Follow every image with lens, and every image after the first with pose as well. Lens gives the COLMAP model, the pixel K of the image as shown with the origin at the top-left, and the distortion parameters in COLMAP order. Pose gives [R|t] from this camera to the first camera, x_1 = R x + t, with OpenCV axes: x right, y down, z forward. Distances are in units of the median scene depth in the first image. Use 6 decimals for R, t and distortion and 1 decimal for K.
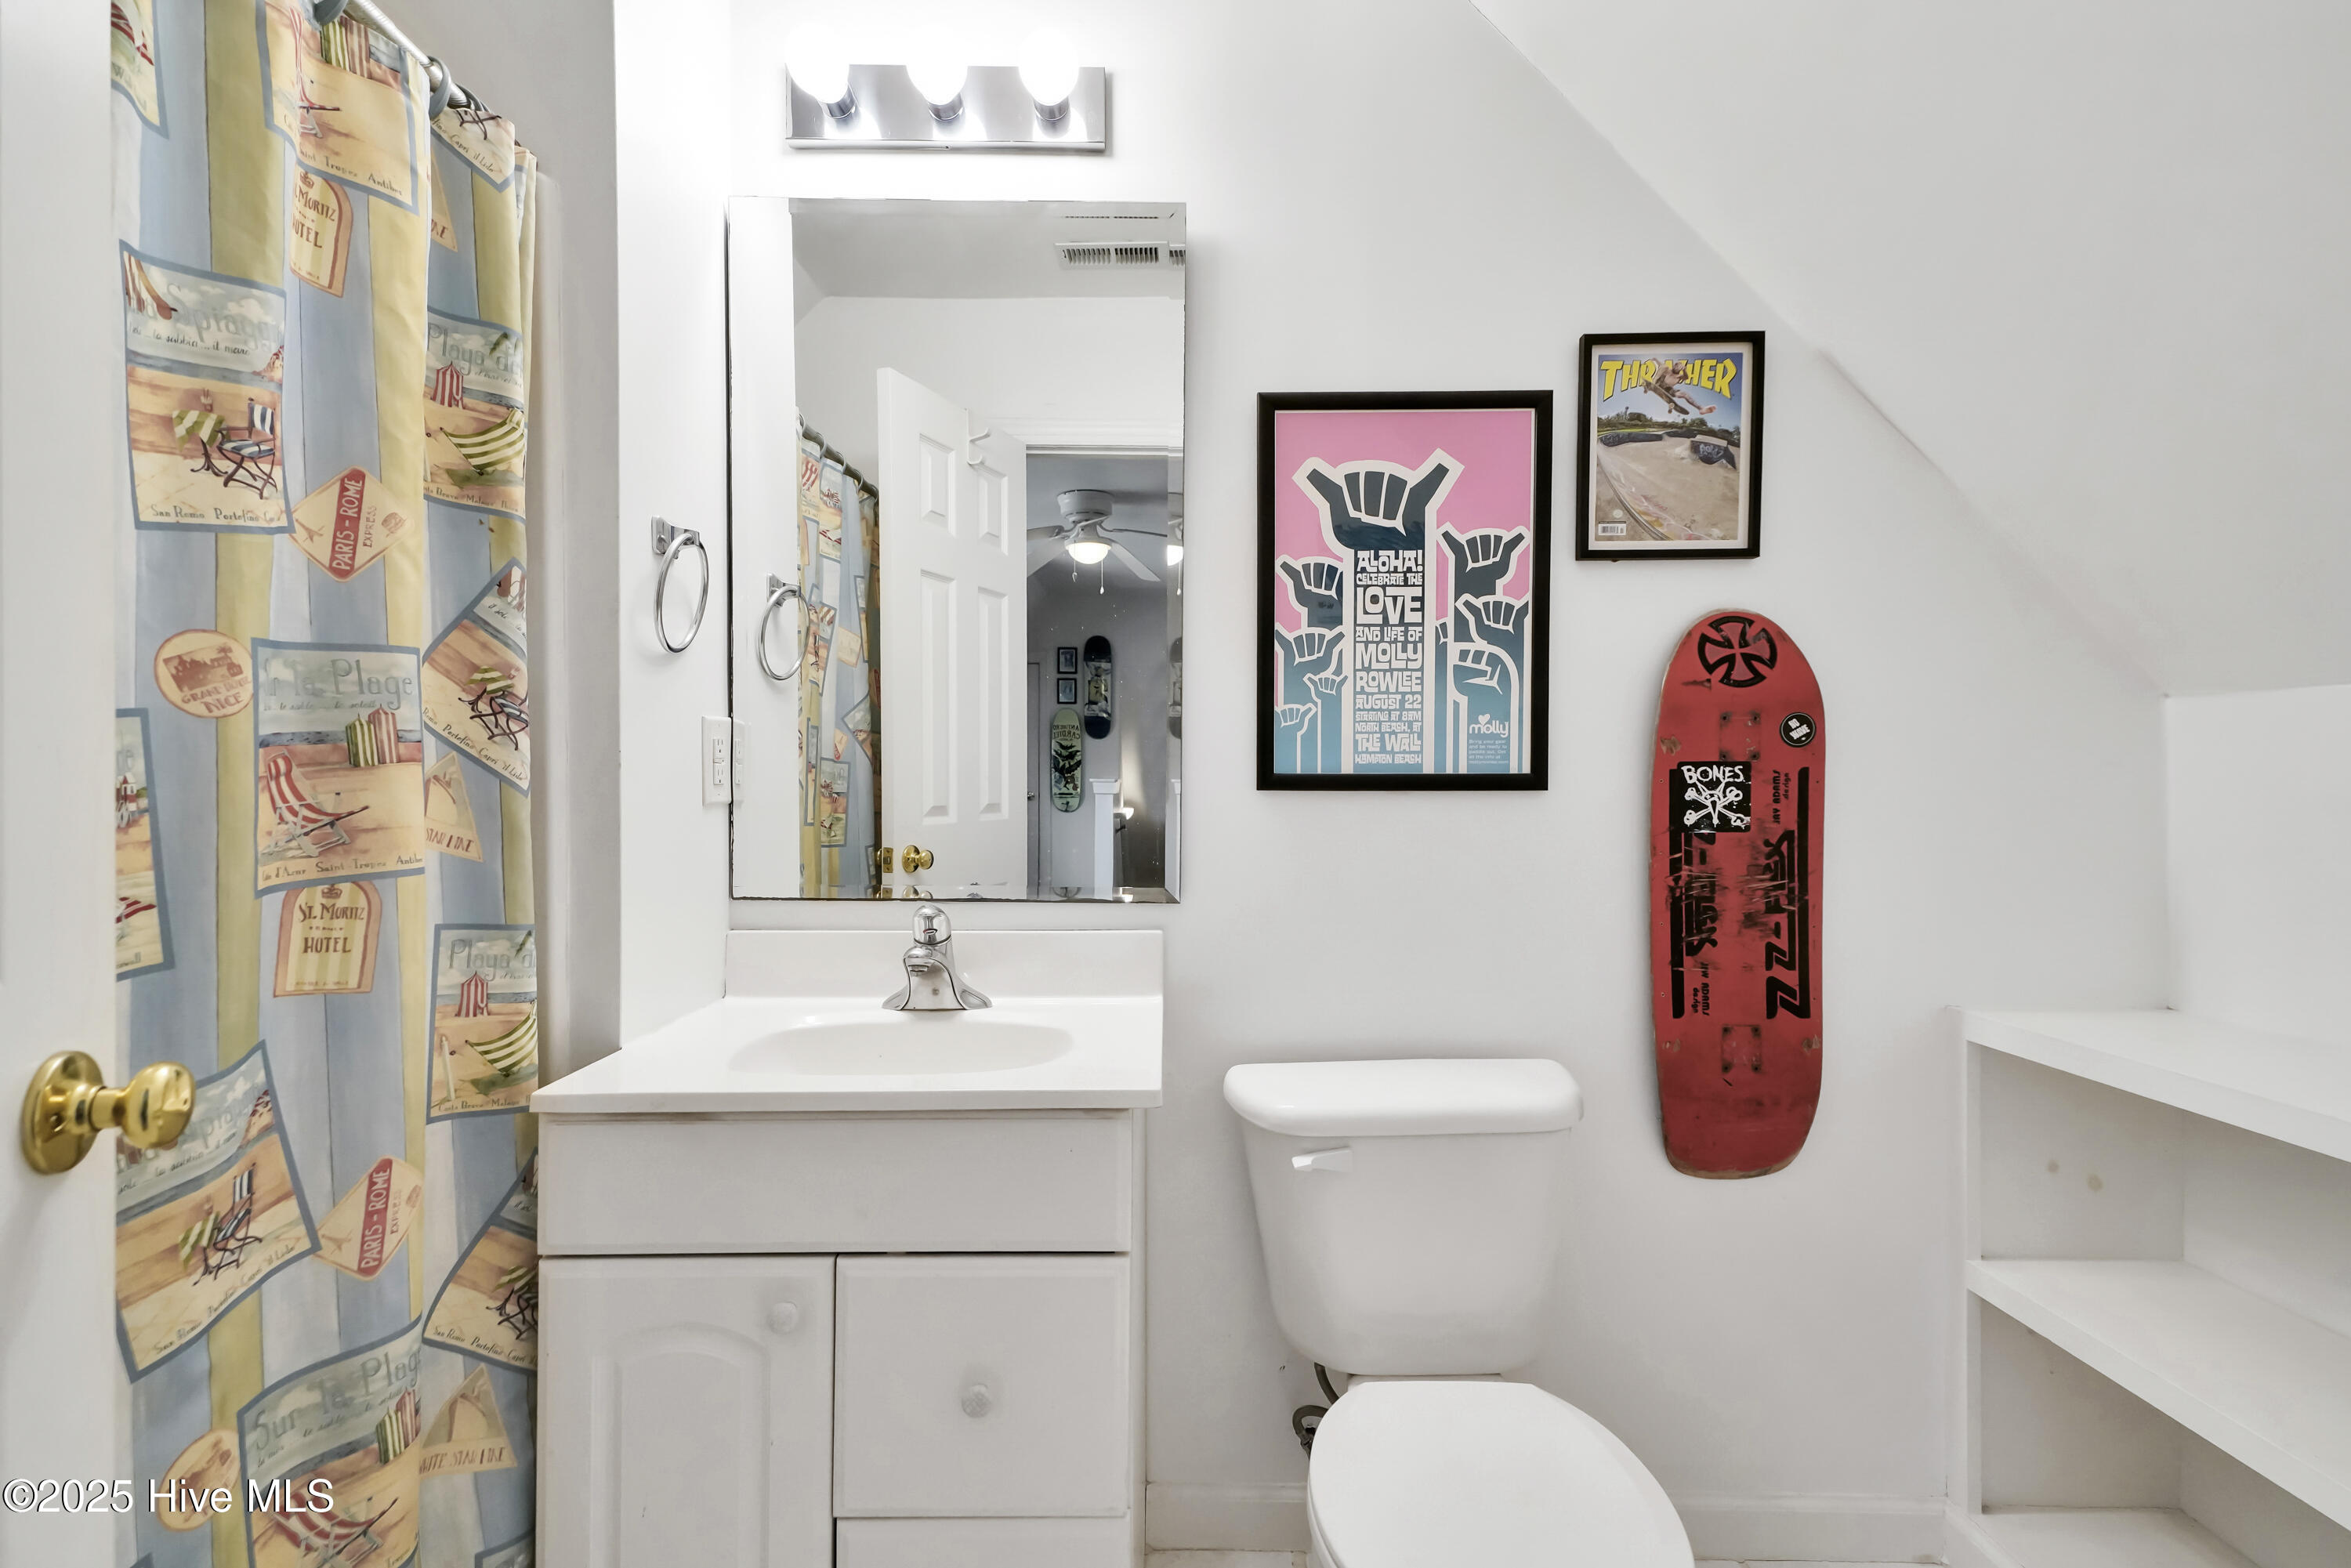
lens RADIAL K [[1038.3, 0, 1180.2], [0, 1038.3, 779.2], [0, 0, 1]] dist [0.017959, 0.000097]
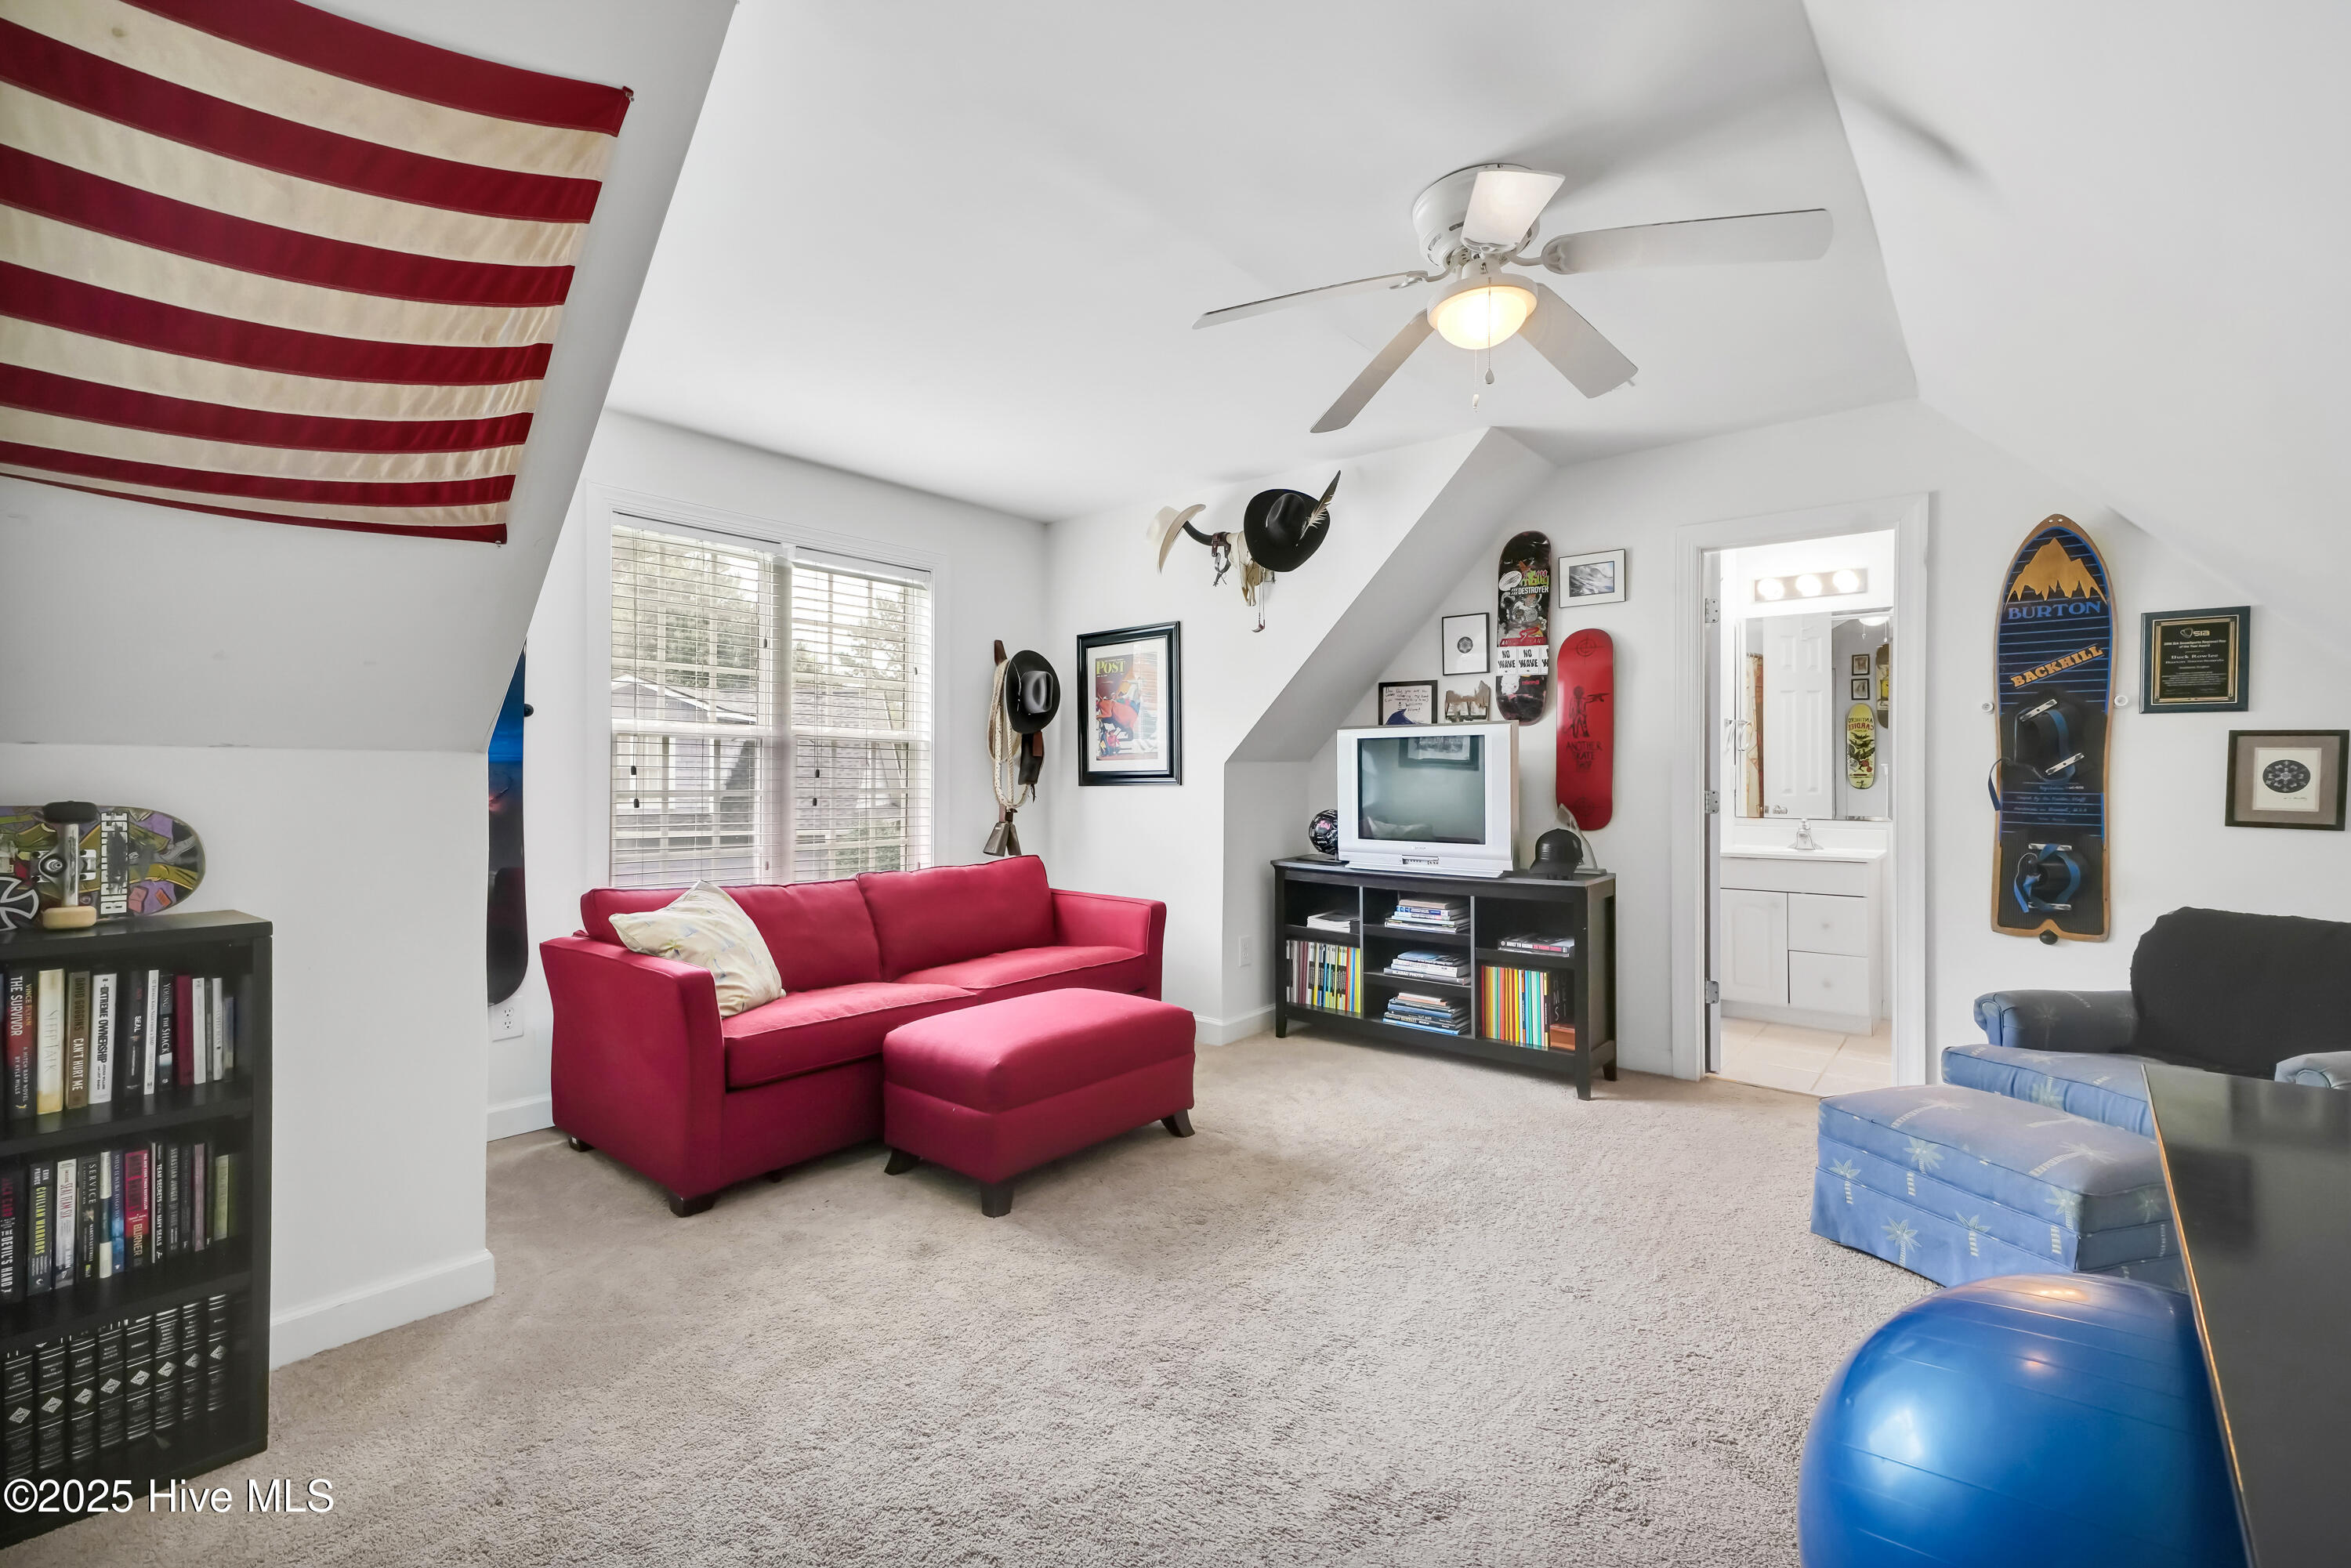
lens RADIAL K [[1038.3, 0, 1180.2], [0, 1038.3, 779.2], [0, 0, 1]] dist [0.017959, 0.000097]
pose [[0.770004, -0.003110, -0.638031, 0.069318], [0.019063, 0.999654, 0.018133, -0.020722], [0.637754, -0.026125, 0.769797, -0.544538]]
